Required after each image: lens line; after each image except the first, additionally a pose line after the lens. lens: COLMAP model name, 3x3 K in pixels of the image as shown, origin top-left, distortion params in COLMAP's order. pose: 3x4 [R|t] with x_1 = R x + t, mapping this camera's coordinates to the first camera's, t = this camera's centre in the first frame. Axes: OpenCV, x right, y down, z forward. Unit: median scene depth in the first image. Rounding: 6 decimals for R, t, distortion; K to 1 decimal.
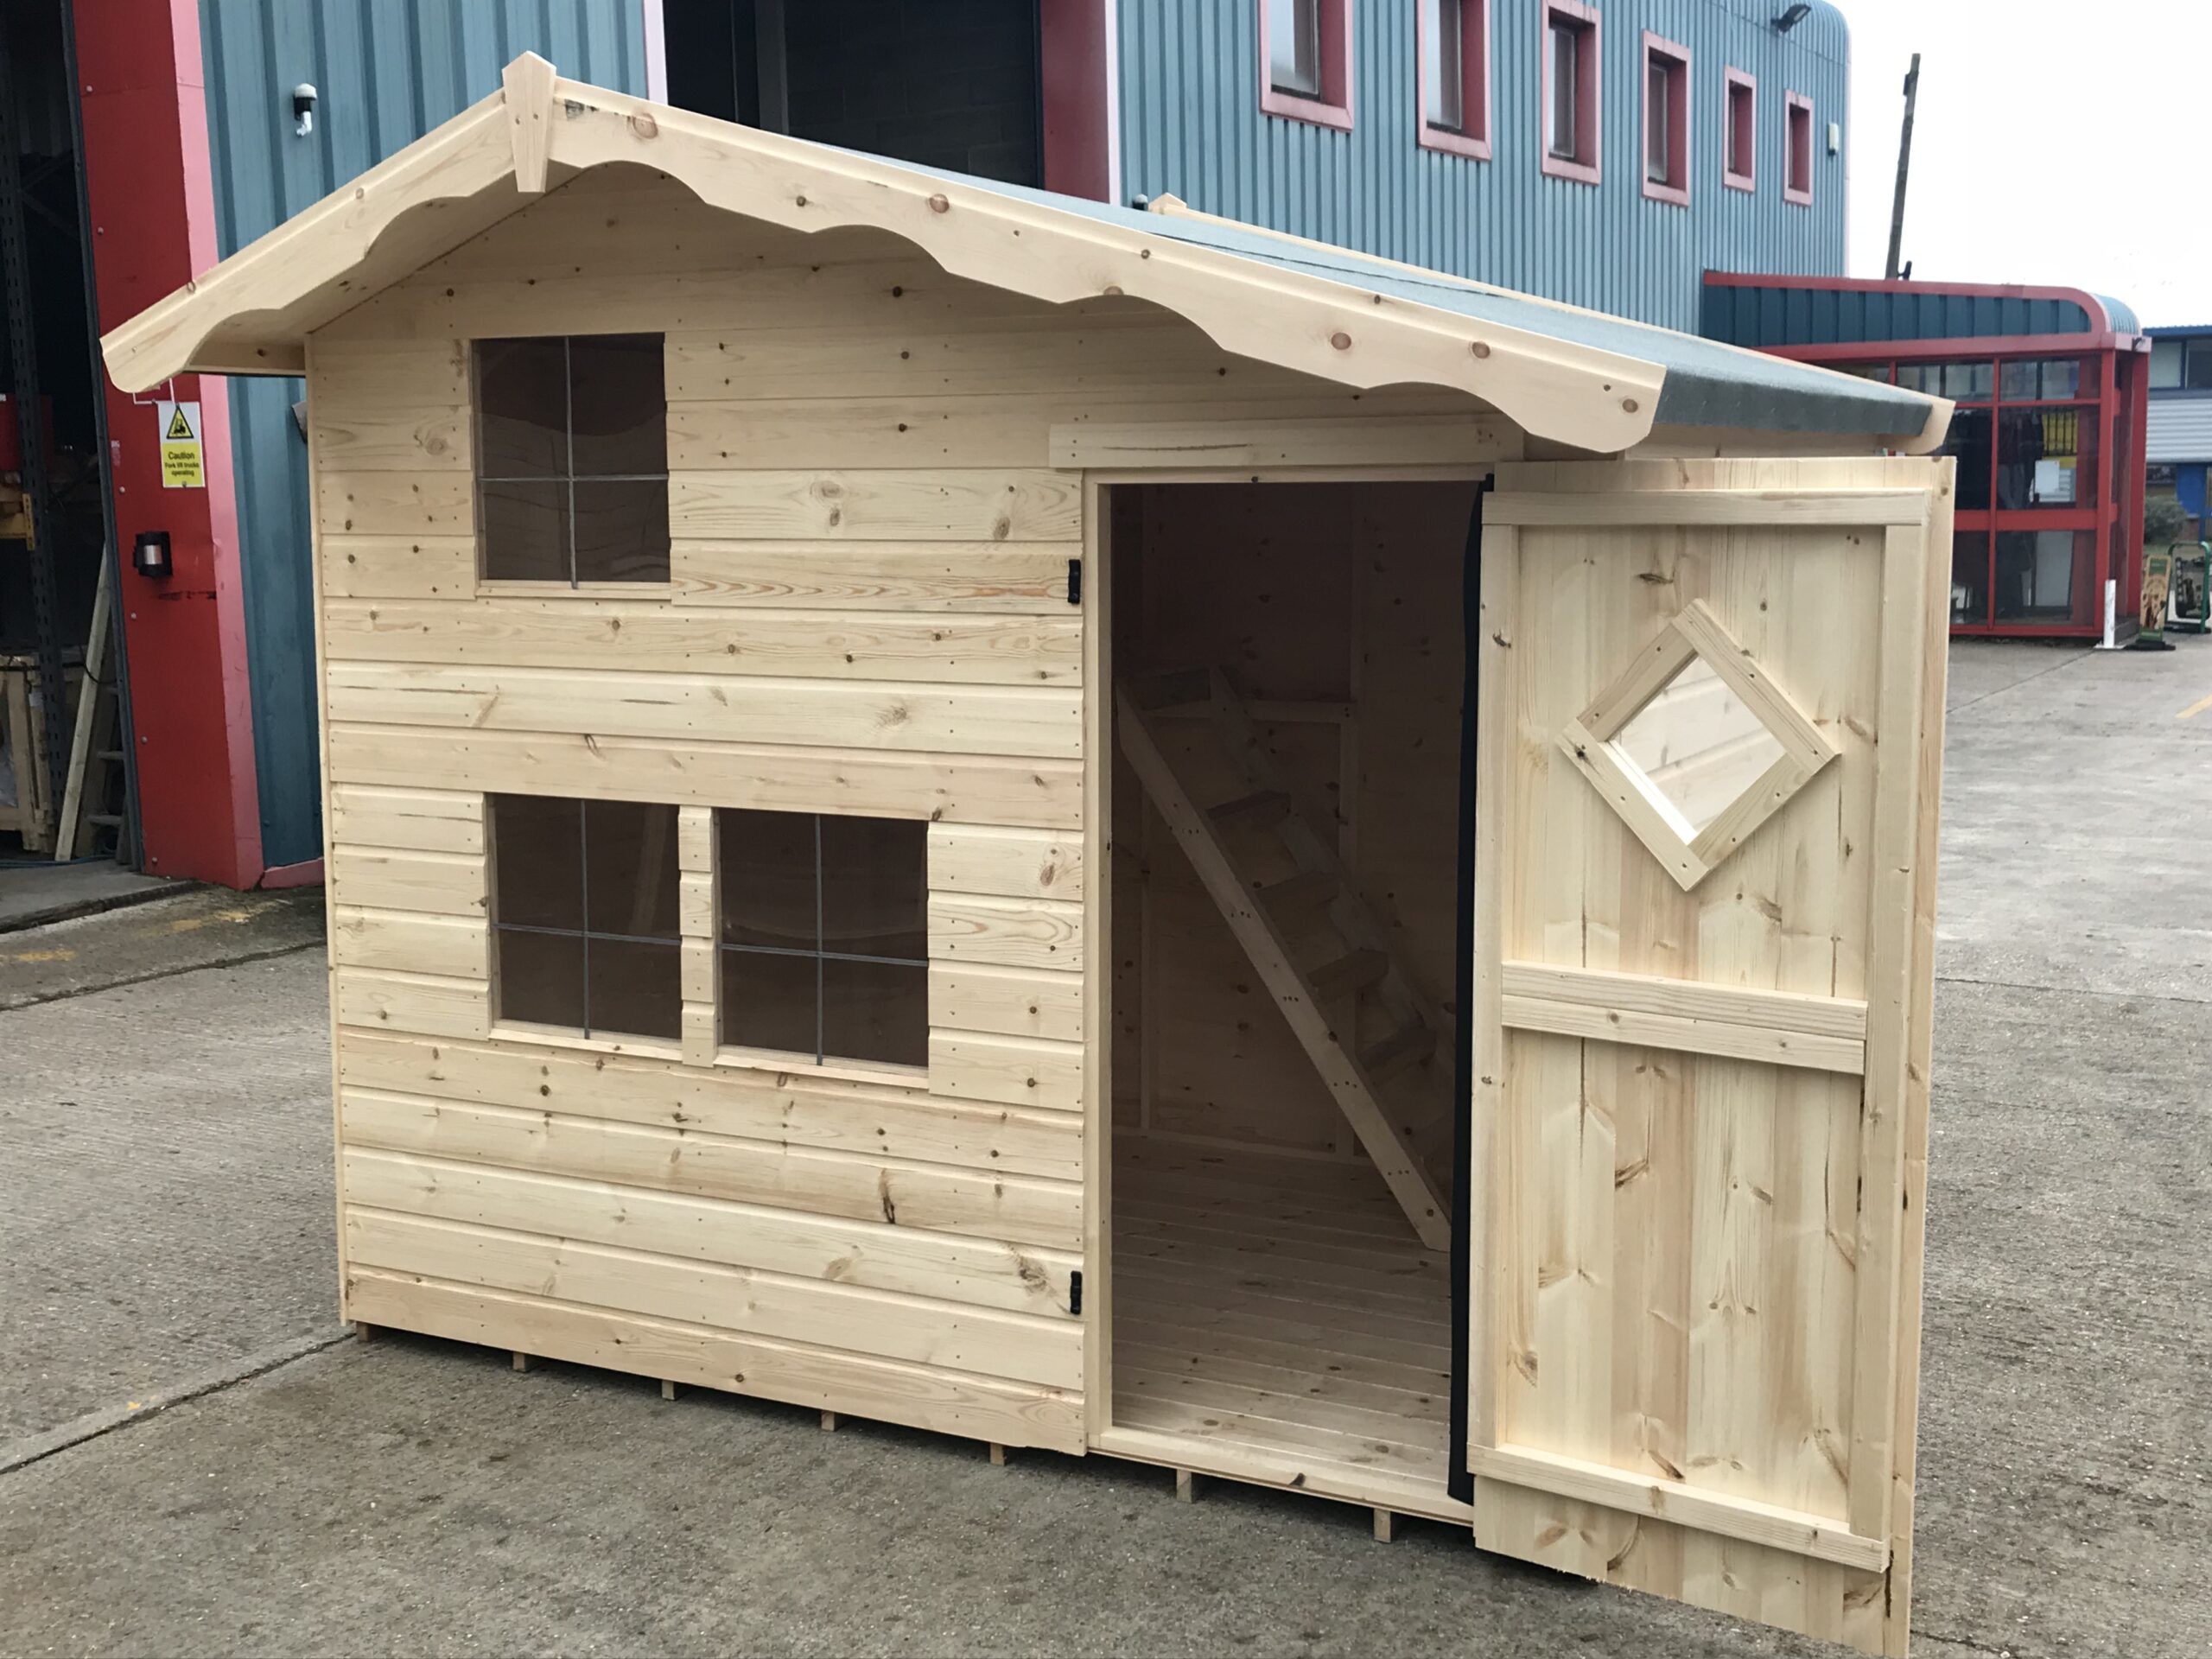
lens RADIAL K [[2584.7, 0, 1106.0], [0, 2584.7, 829.5], [0, 0, 1]] dist [0.057919, -0.166595]
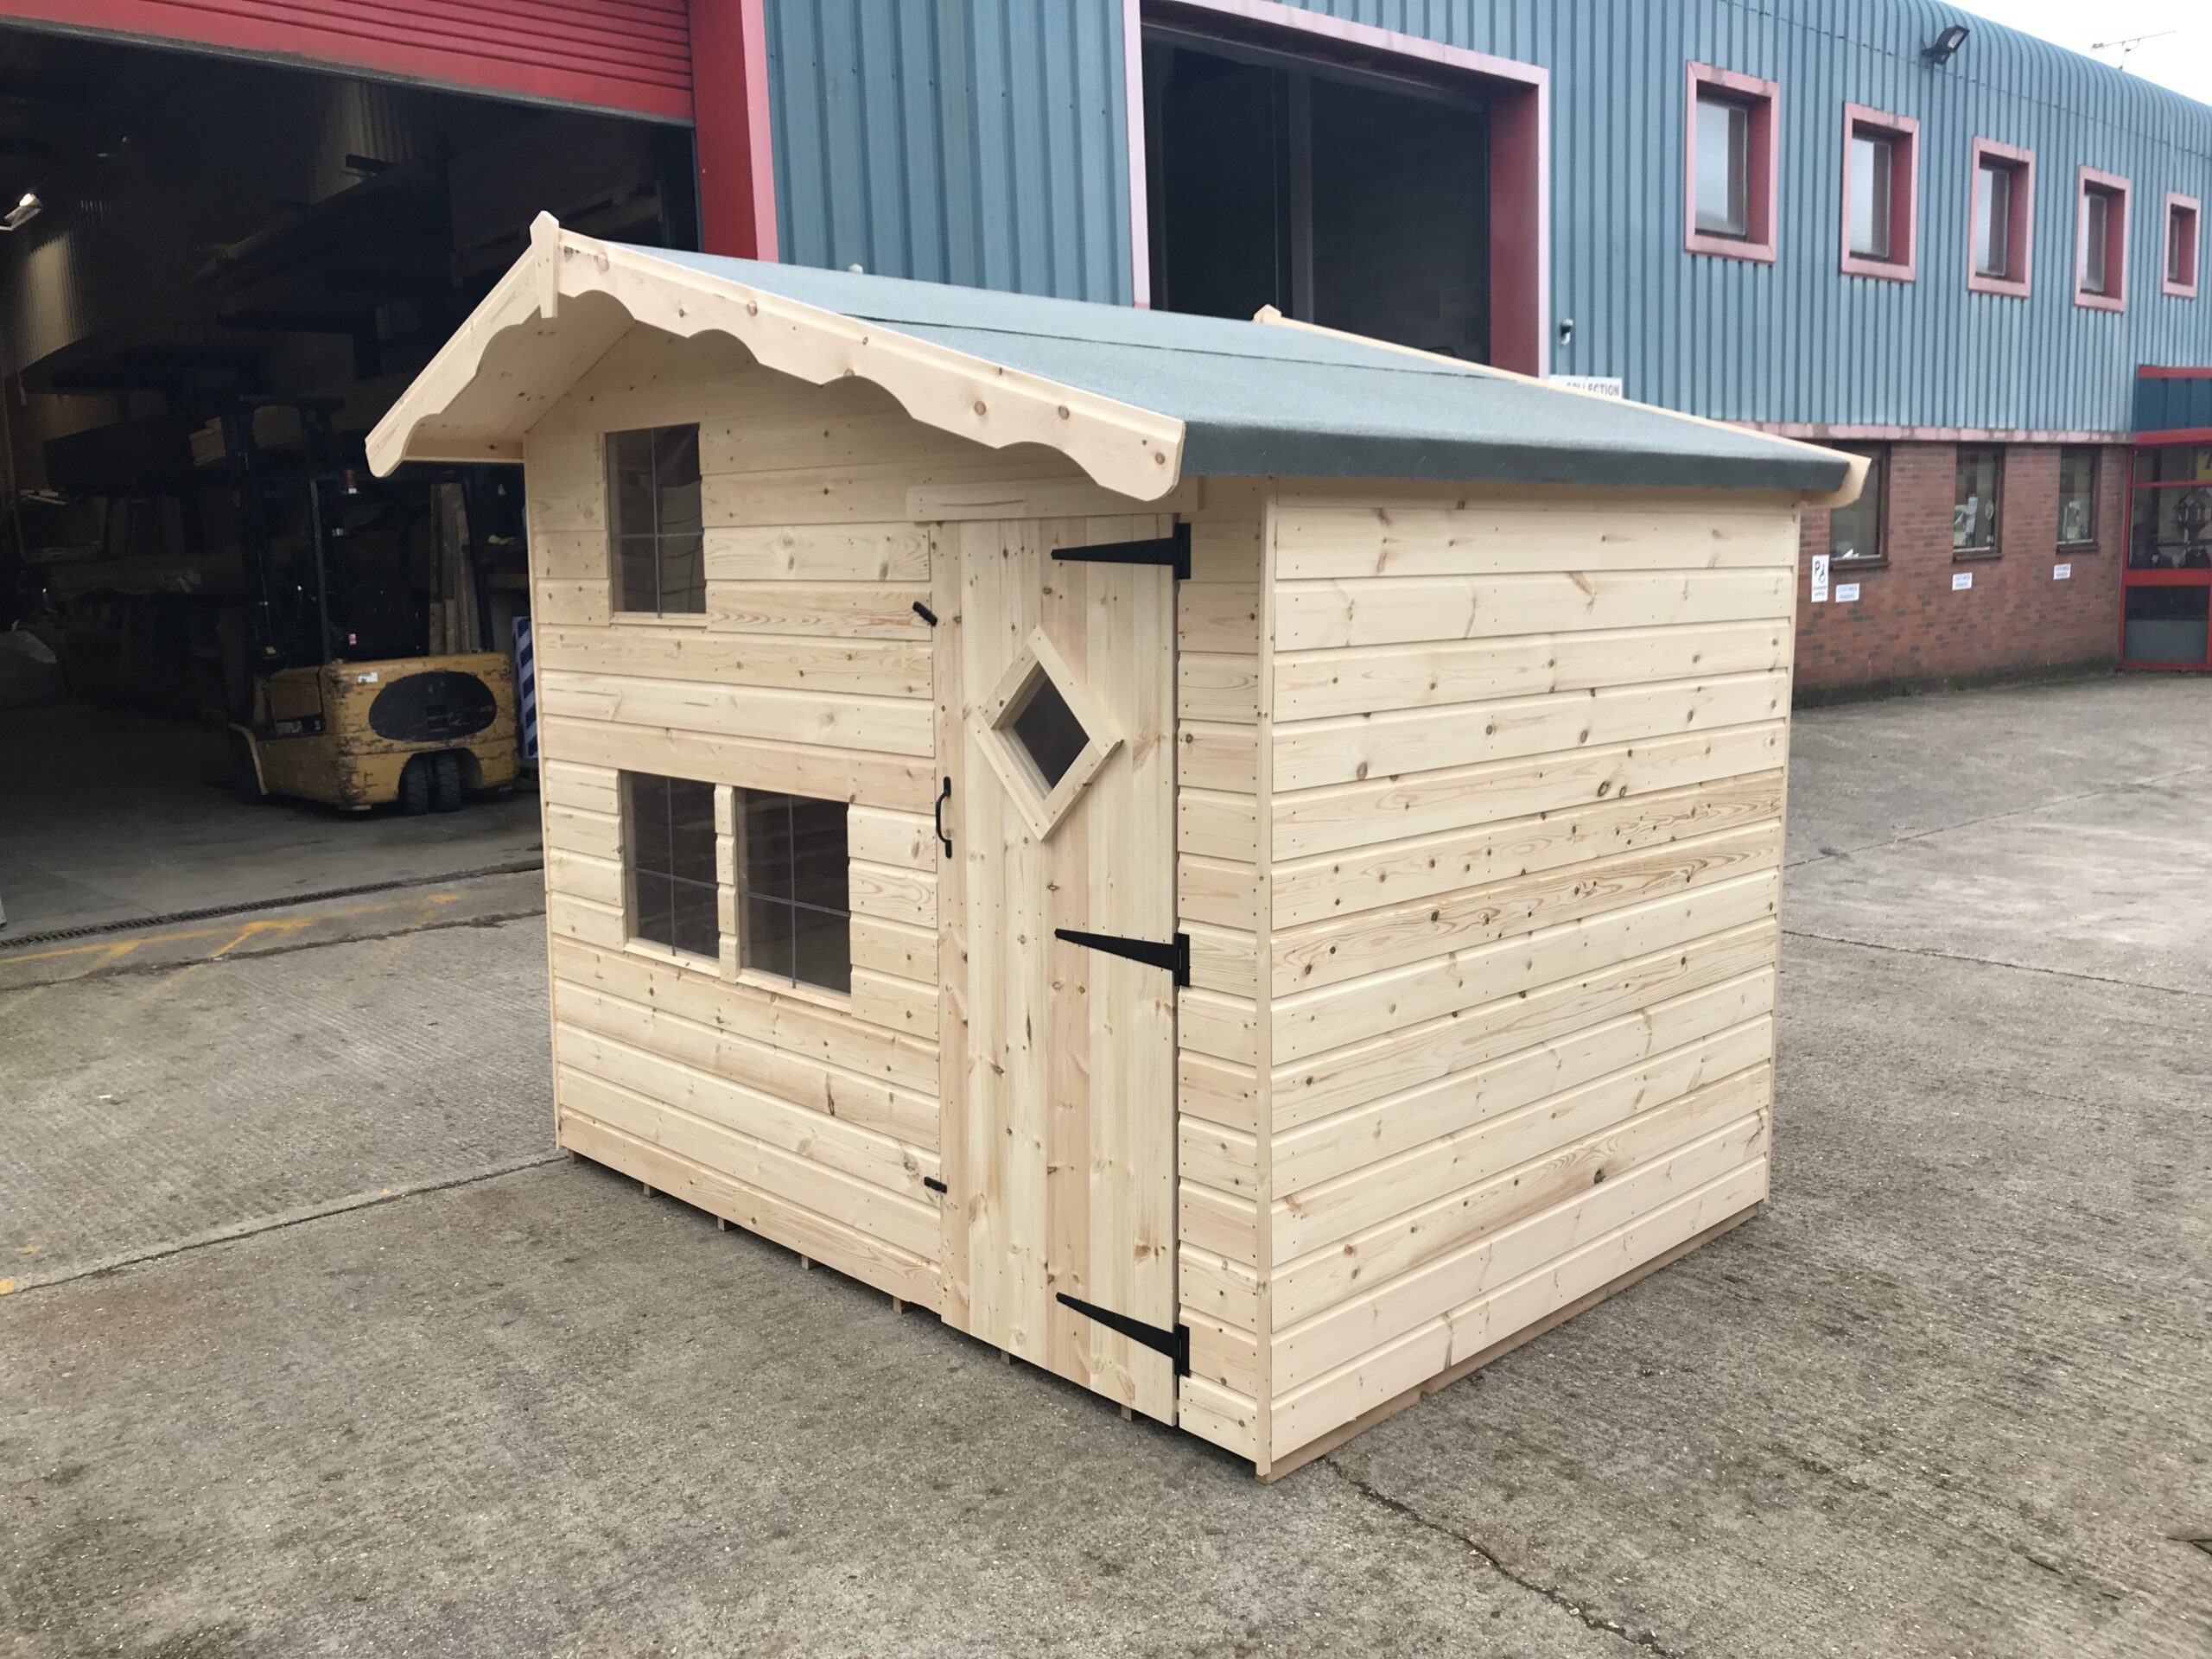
lens RADIAL K [[1861.9, 0, 1106.0], [0, 1861.9, 829.5], [0, 0, 1]] dist [-0.004122, 0.043414]
pose [[0.945774, 0.043475, -0.321902, 0.323595], [-0.038758, 0.999027, 0.021053, -0.013403], [0.322504, -0.007435, 0.946539, 0.166199]]
